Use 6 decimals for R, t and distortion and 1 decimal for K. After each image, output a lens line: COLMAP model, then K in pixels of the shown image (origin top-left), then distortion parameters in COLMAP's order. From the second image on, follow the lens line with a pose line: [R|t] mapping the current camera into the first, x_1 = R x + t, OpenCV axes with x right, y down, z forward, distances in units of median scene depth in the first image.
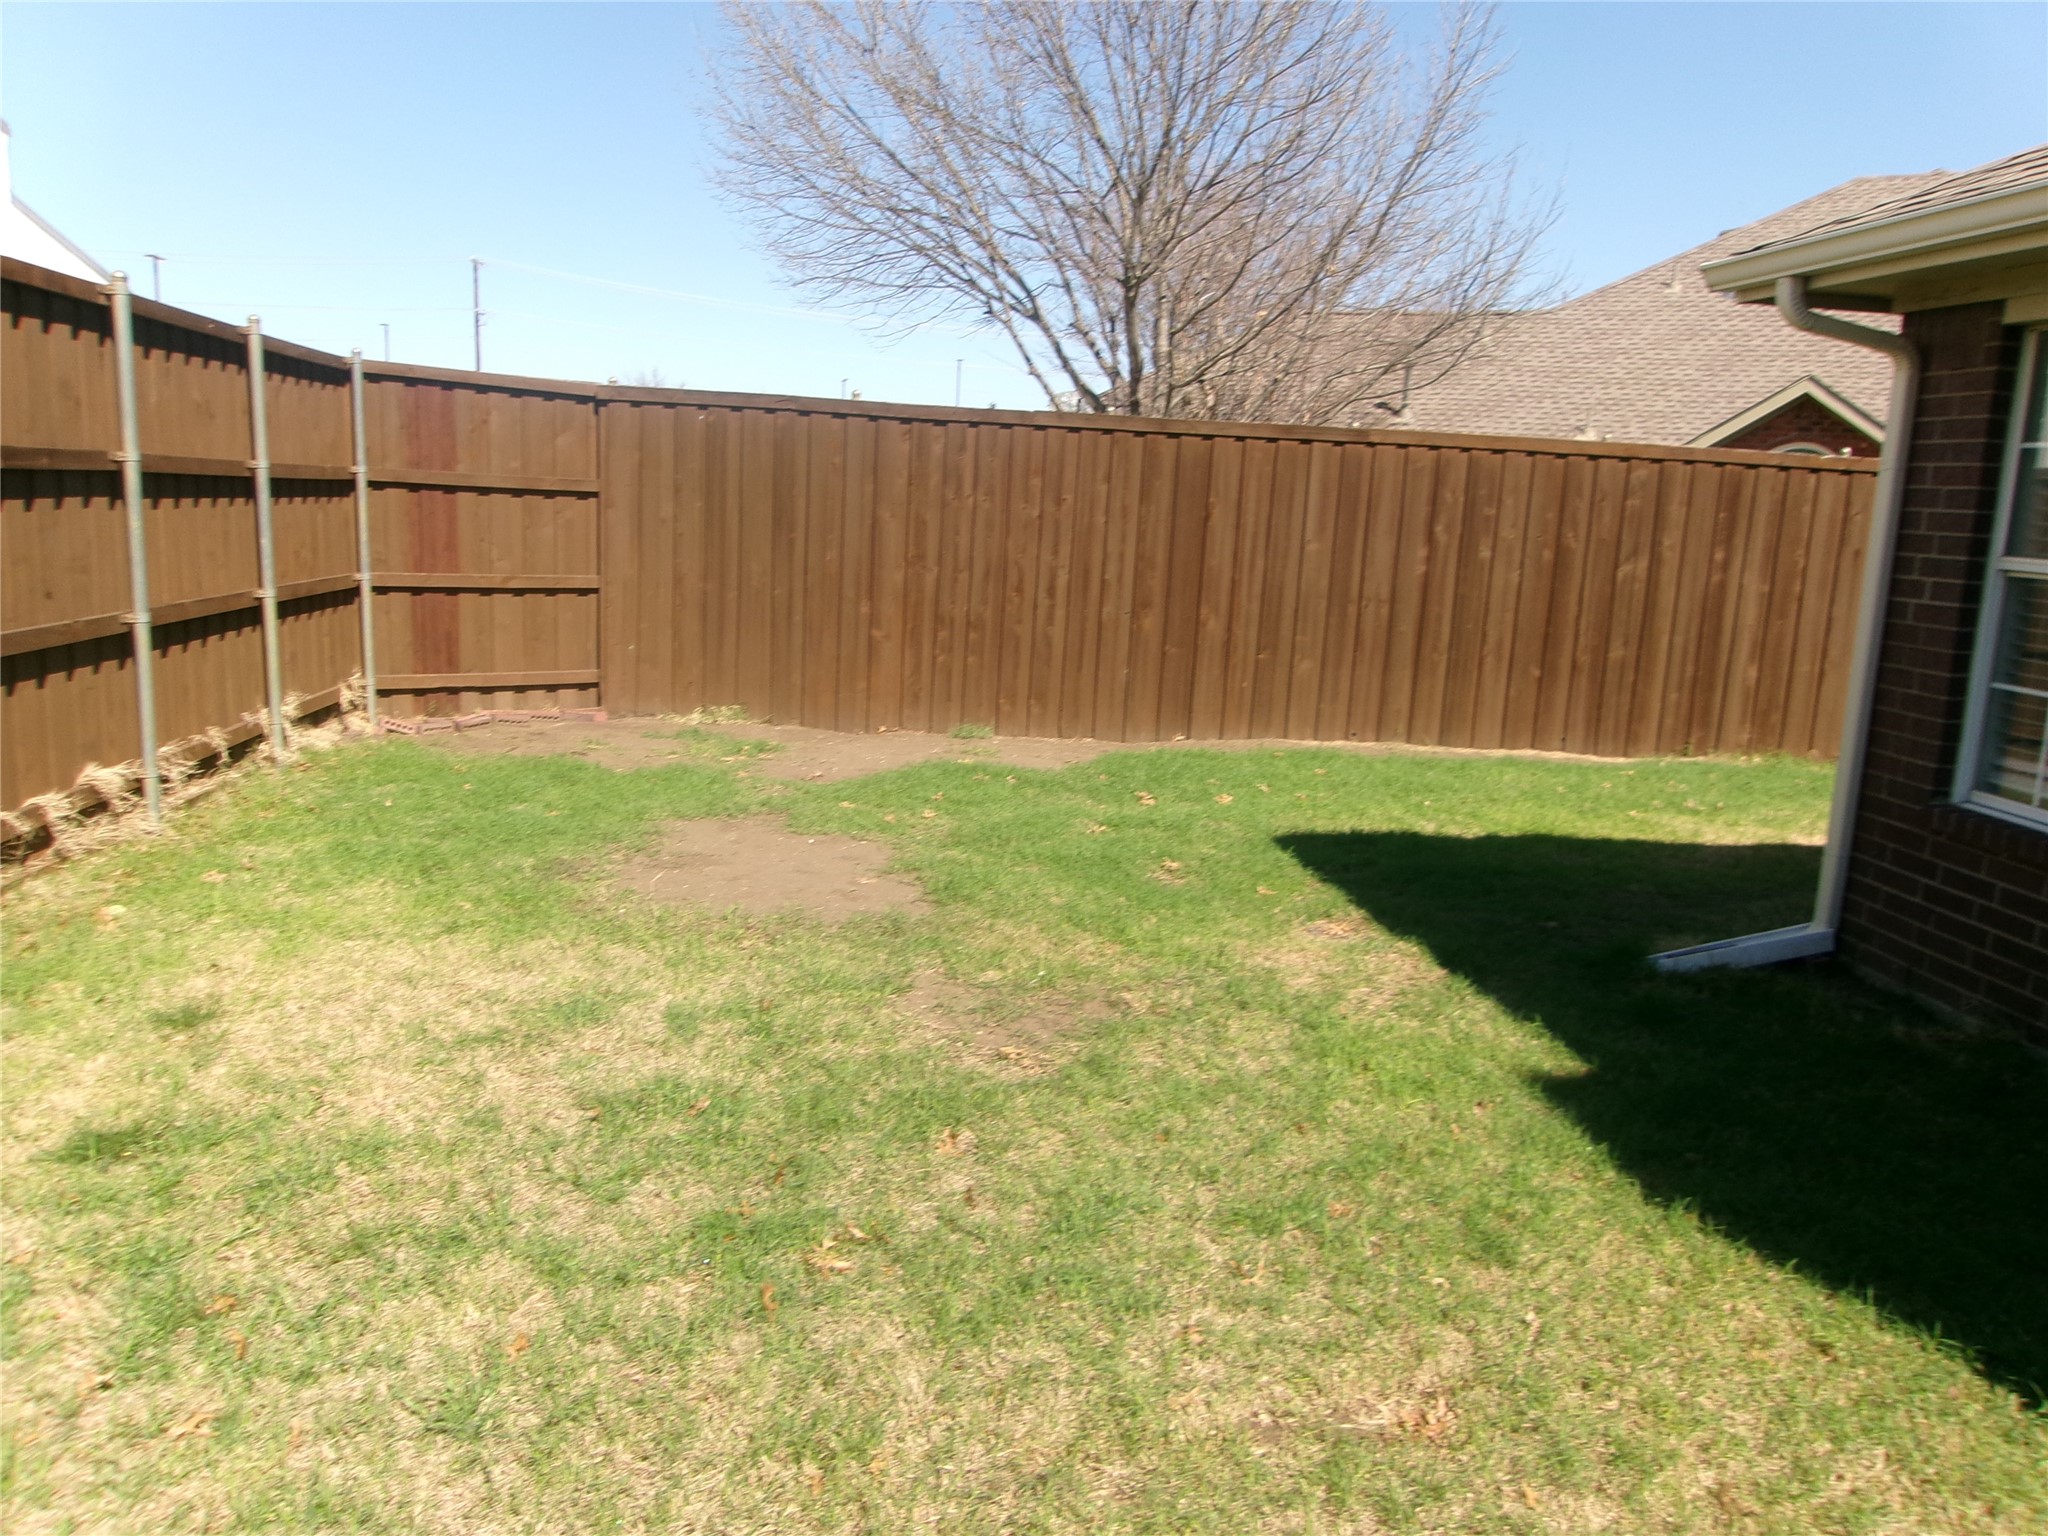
lens RADIAL K [[1583.5, 0, 1024.0], [0, 1583.5, 768.0], [0, 0, 1]] dist [-0.005522, 0.005705]
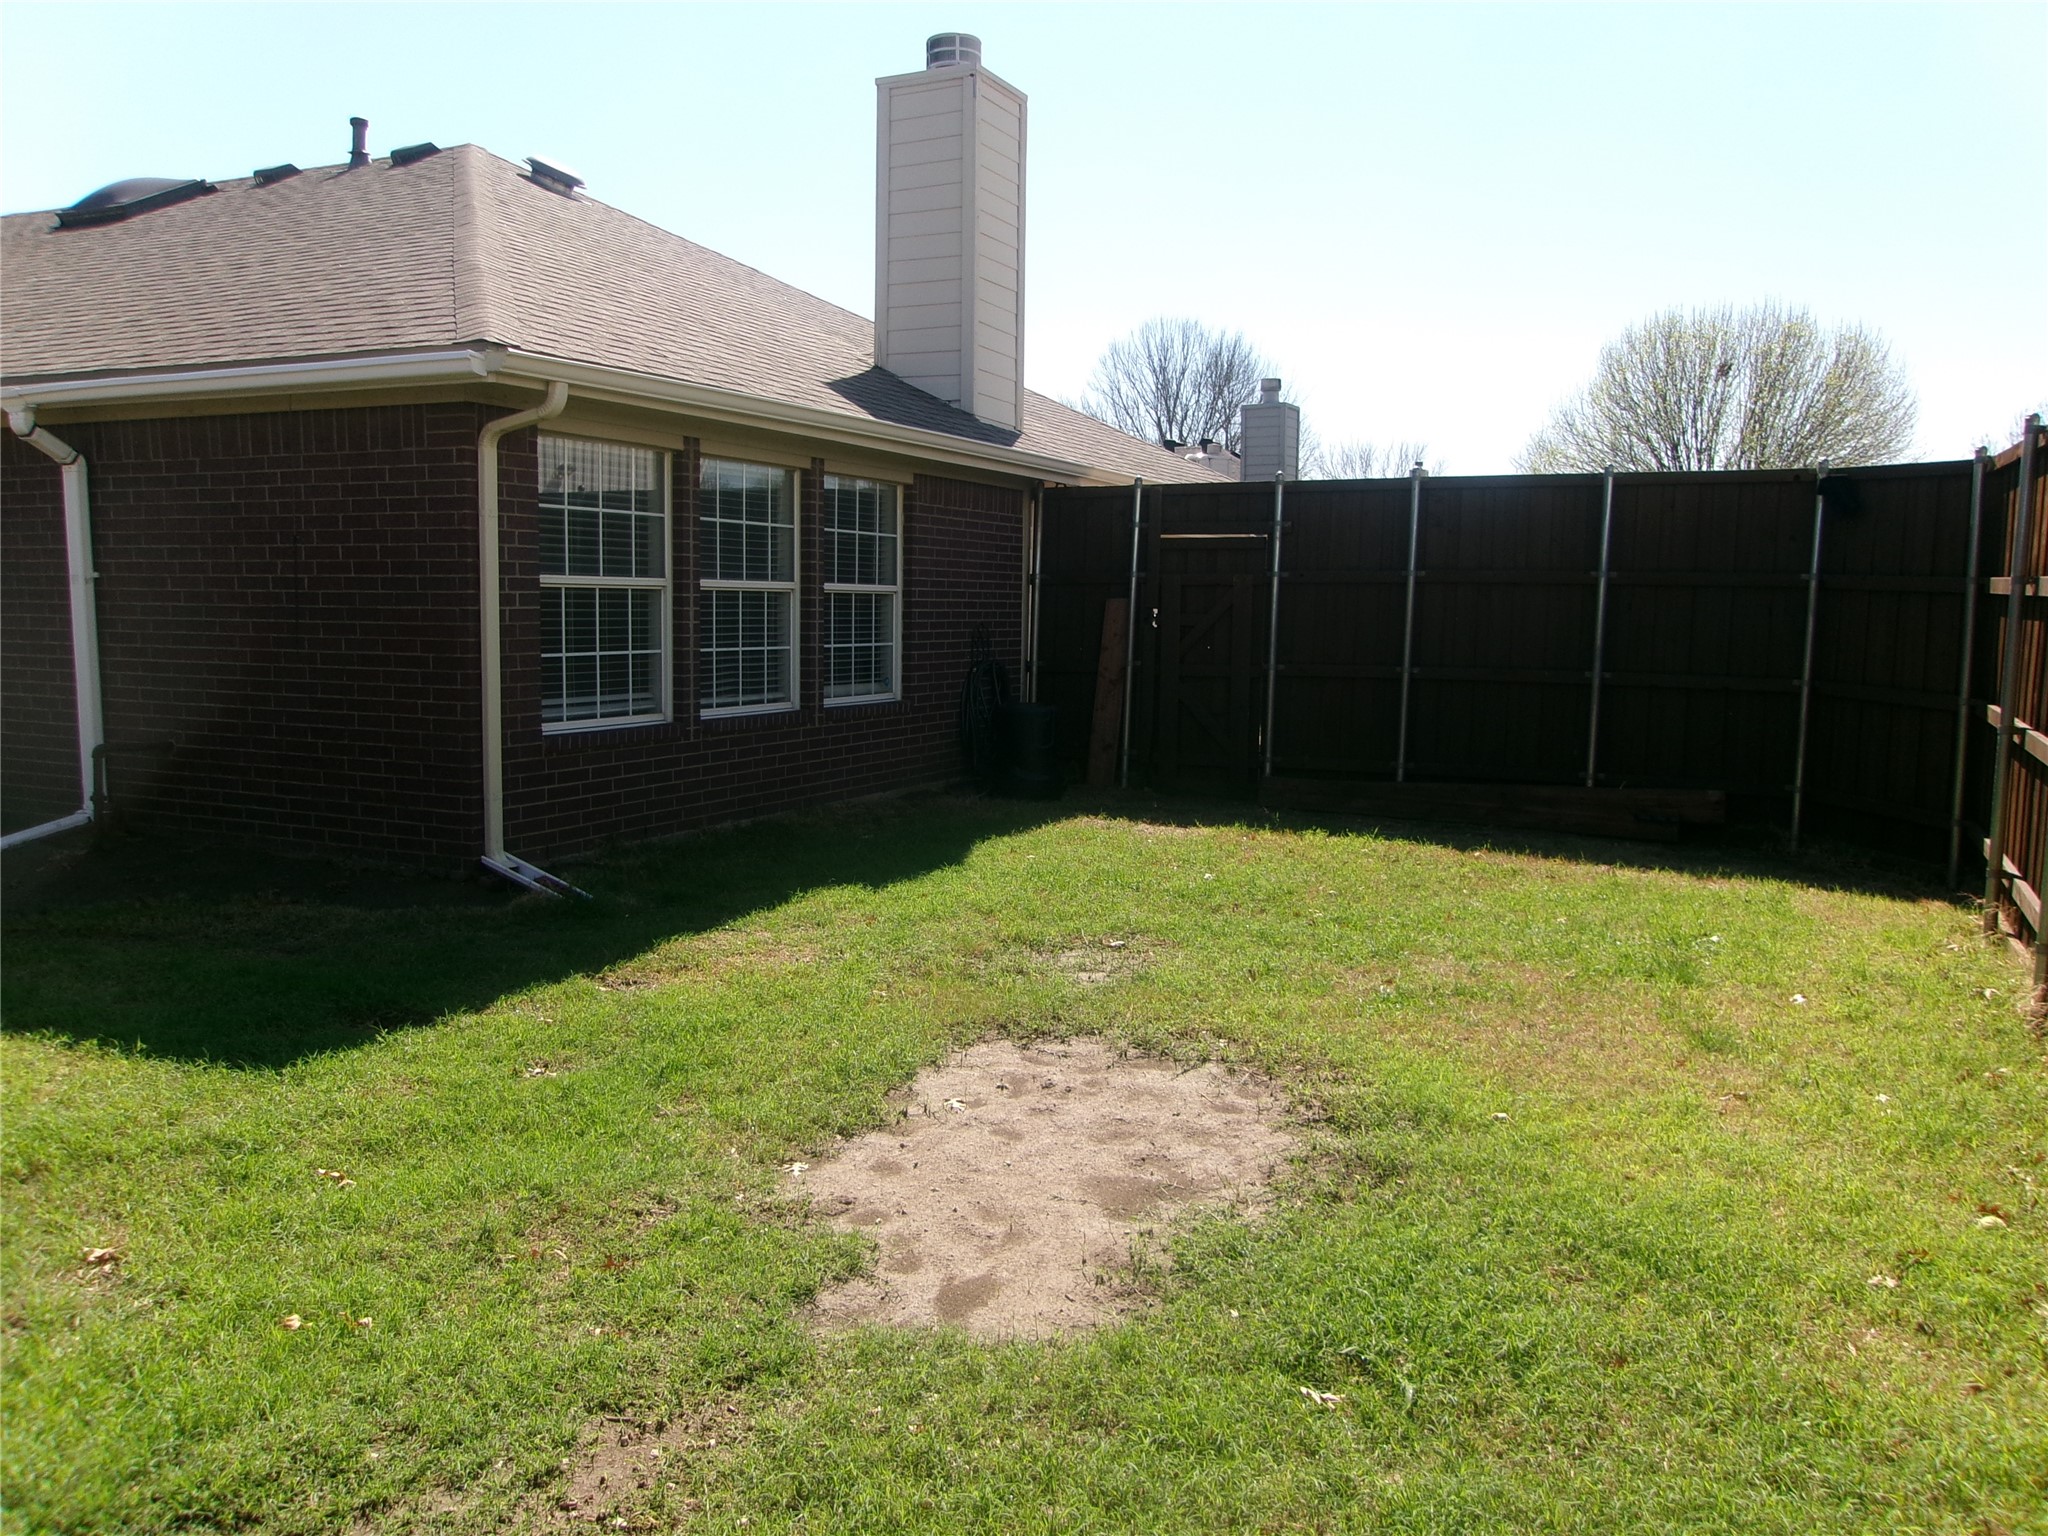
lens RADIAL K [[1583.5, 0, 1024.0], [0, 1583.5, 768.0], [0, 0, 1]] dist [-0.005522, 0.005705]
pose [[-0.826007, -0.120225, 0.550690, -0.545719], [0.048962, 0.957992, 0.282586, -0.299641], [-0.561530, 0.260381, -0.785421, 1.629286]]
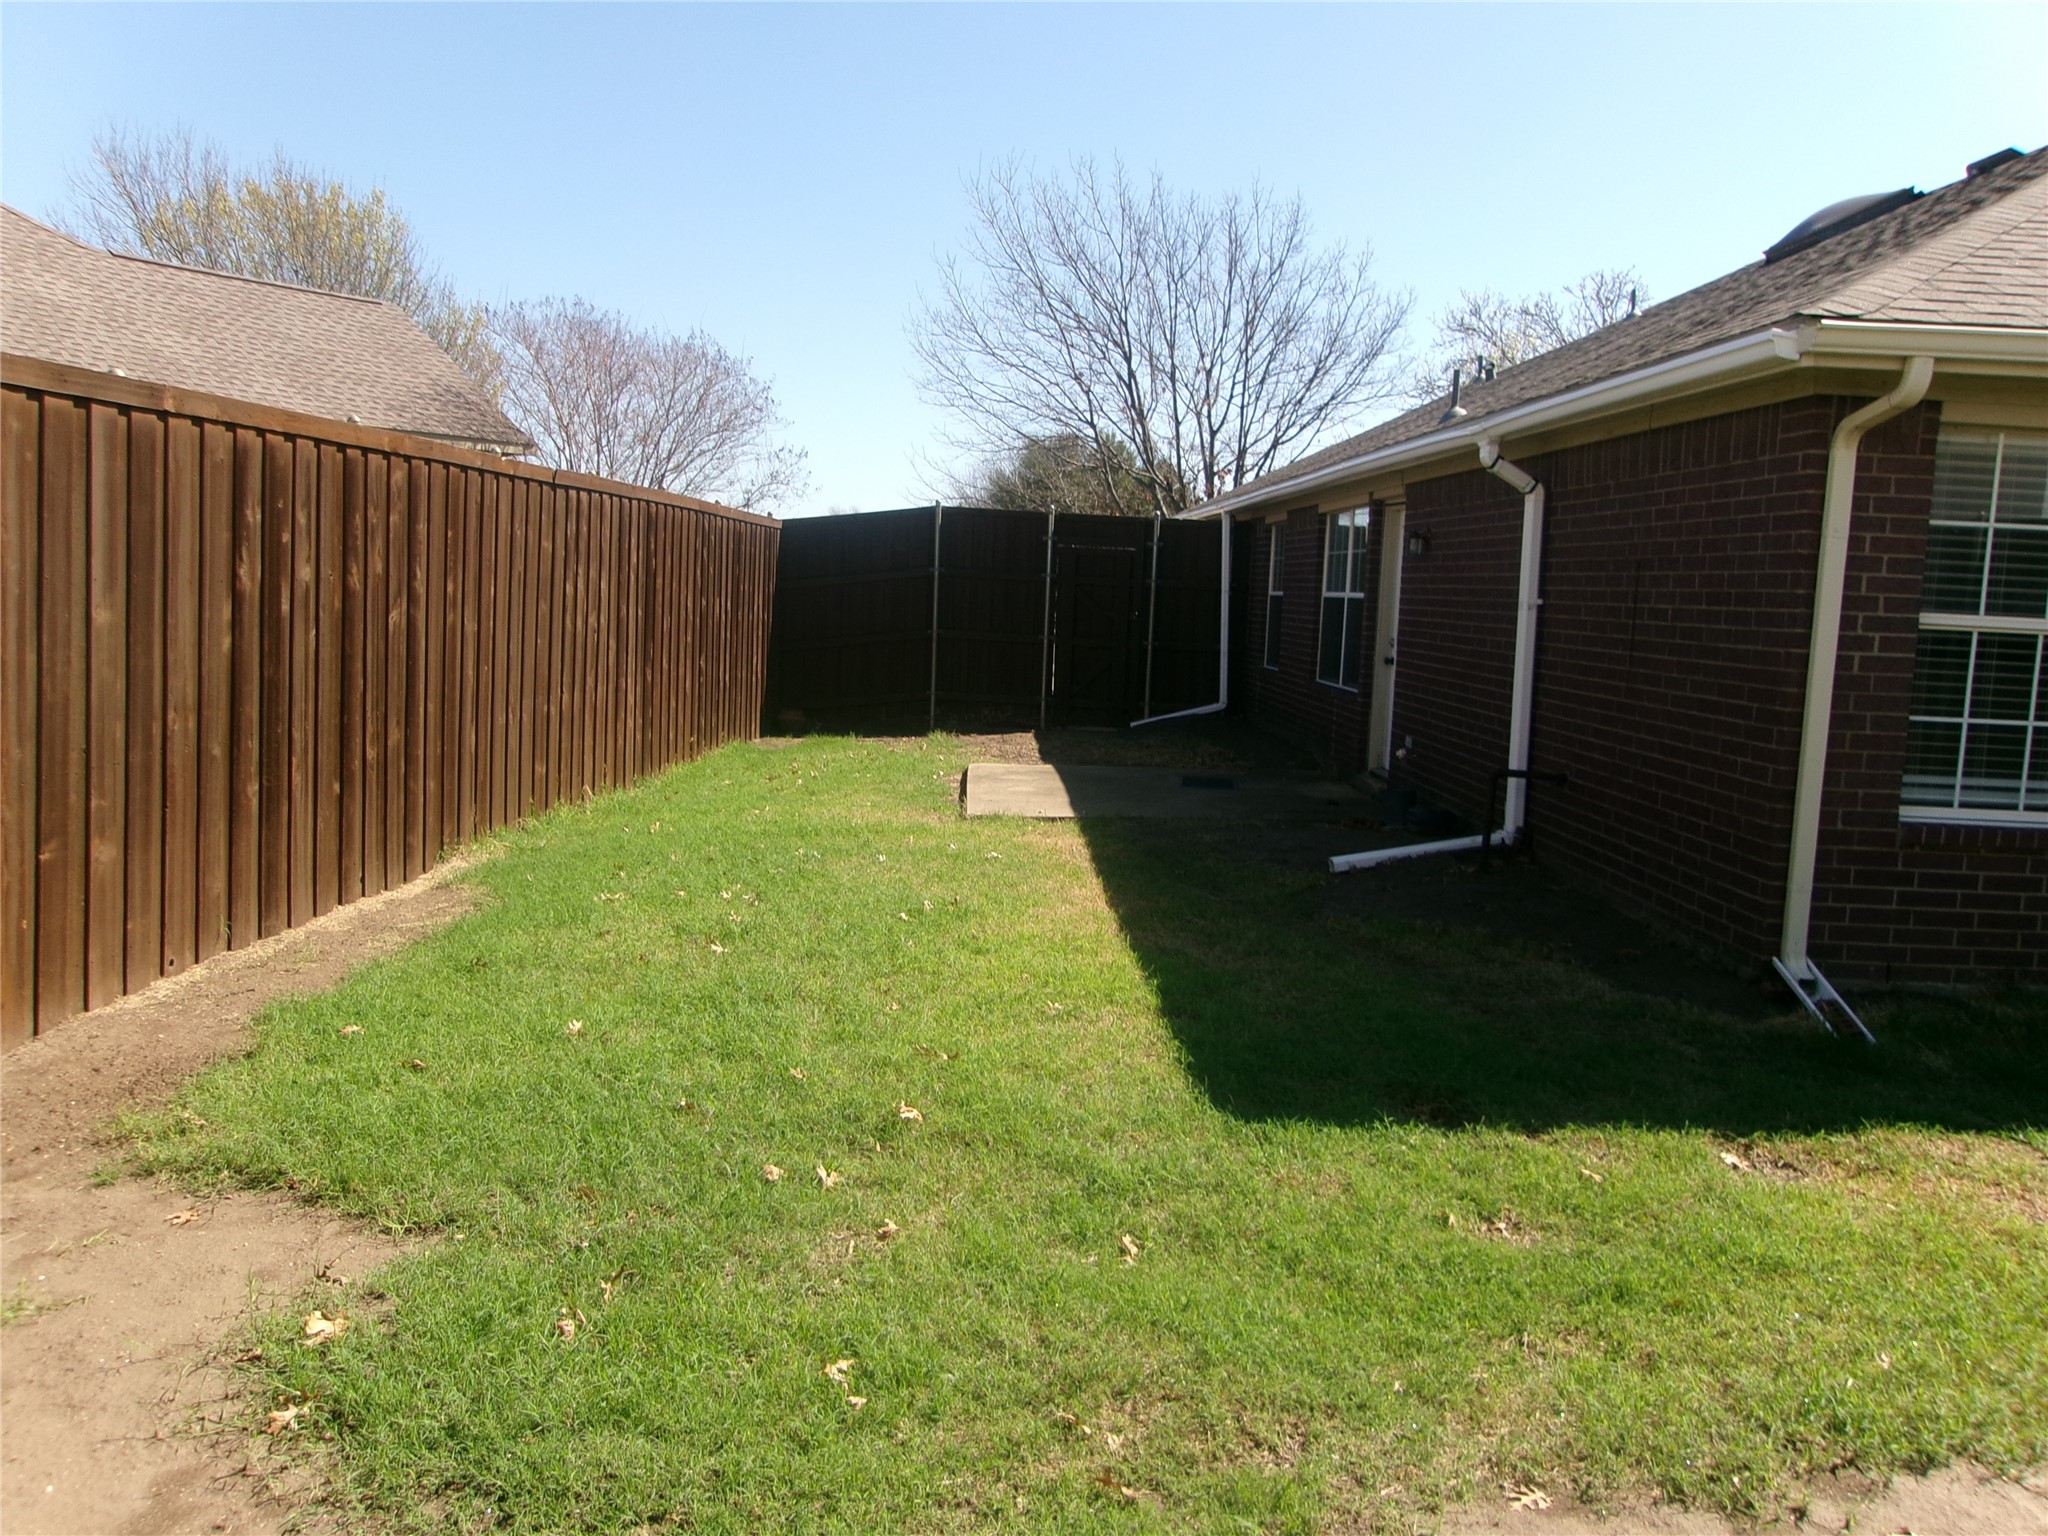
lens RADIAL K [[1583.5, 0, 1024.0], [0, 1583.5, 768.0], [0, 0, 1]] dist [-0.005522, 0.005705]
pose [[0.100973, -0.162204, 0.981578, -0.532570], [0.140915, 0.979005, 0.147283, -0.236390], [-0.984859, 0.123448, 0.121710, 1.248313]]
